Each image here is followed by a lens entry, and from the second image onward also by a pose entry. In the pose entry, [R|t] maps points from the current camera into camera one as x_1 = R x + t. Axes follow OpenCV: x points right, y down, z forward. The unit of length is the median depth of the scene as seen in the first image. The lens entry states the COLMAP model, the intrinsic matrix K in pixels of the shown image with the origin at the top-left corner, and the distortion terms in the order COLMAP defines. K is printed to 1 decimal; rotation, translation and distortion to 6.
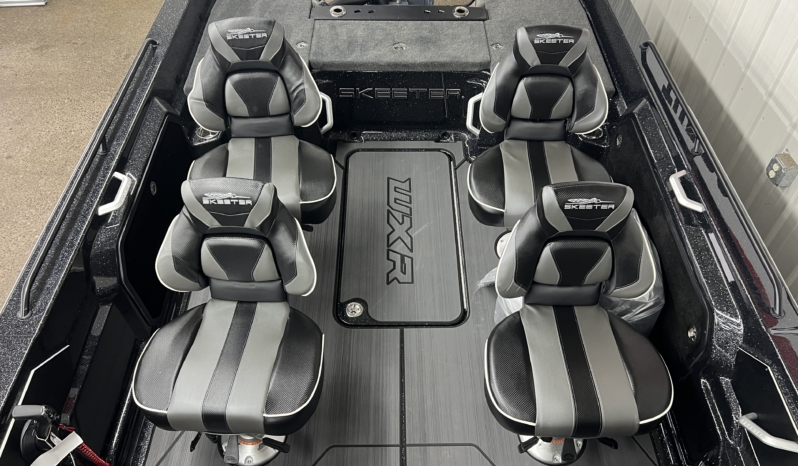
lens RADIAL K [[621.9, 0, 400.1], [0, 621.9, 256.0], [0, 0, 1]] dist [0.049806, -0.057395]
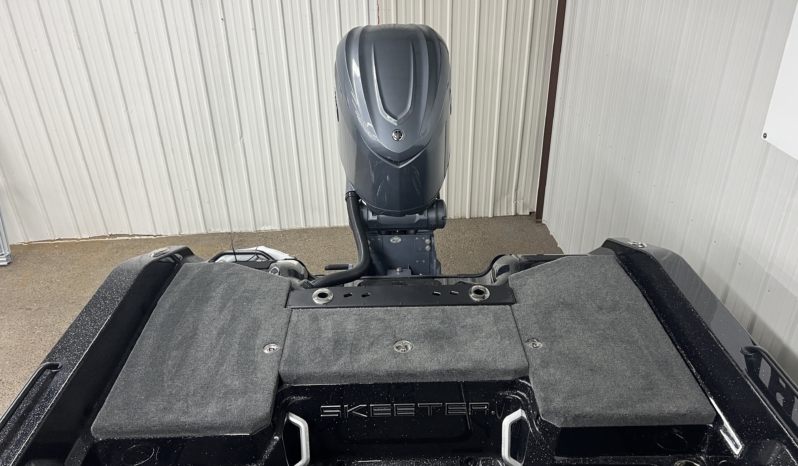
lens RADIAL K [[621.9, 0, 400.0], [0, 621.9, 238.5], [0, 0, 1]] dist [0.049806, -0.057395]
pose [[0.999742, -0.022614, 0.002129, -0.002856], [0.021933, 0.936759, -0.349286, -0.193647], [0.005905, 0.349243, 0.937014, 0.258378]]
